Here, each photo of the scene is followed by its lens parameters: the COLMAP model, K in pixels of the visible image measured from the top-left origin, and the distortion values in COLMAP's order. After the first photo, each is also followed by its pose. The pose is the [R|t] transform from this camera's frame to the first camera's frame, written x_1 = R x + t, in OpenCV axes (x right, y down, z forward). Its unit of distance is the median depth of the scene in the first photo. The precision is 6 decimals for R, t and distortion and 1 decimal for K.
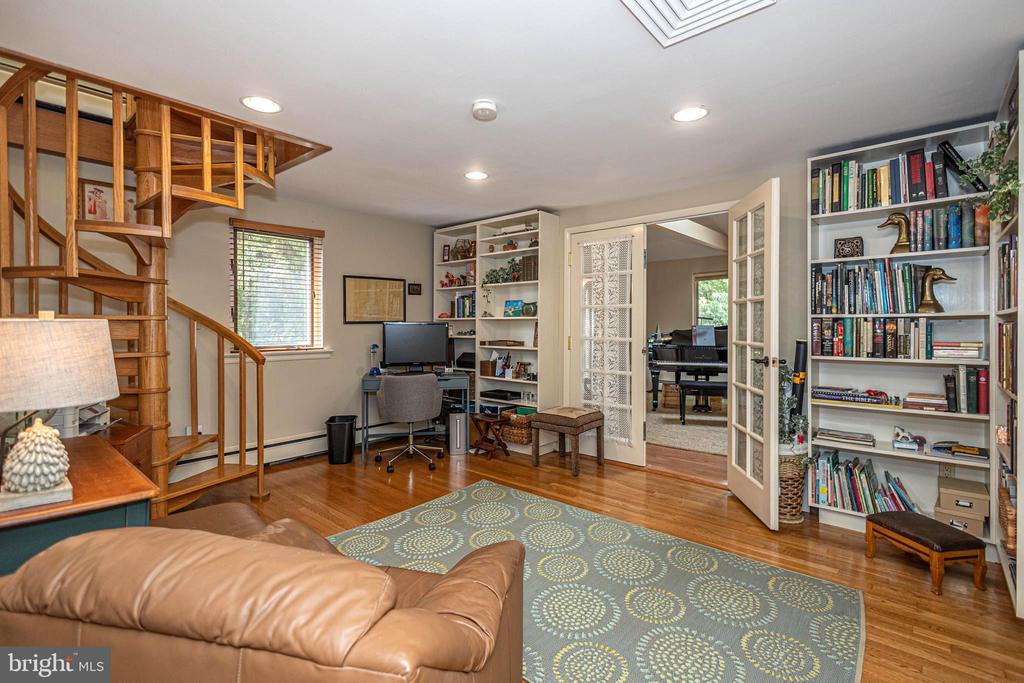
lens RADIAL K [[475.5, 0, 507.5], [0, 475.5, 332.7], [0, 0, 1]] dist [-0.001279, -0.000731]
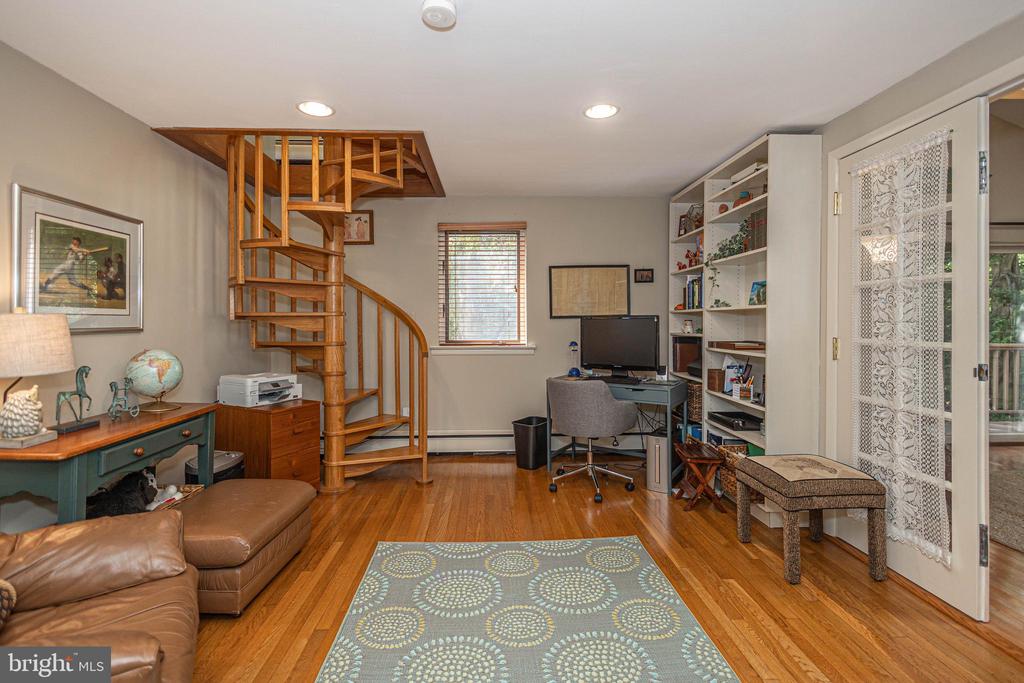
lens RADIAL K [[475.5, 0, 503.1], [0, 475.5, 325.9], [0, 0, 1]] dist [-0.001279, -0.000731]
pose [[0.677953, 0.003392, -0.735097, 0.296156], [-0.008509, 0.999959, -0.003233, -0.000591], [0.735056, 0.008447, 0.677954, 0.326342]]
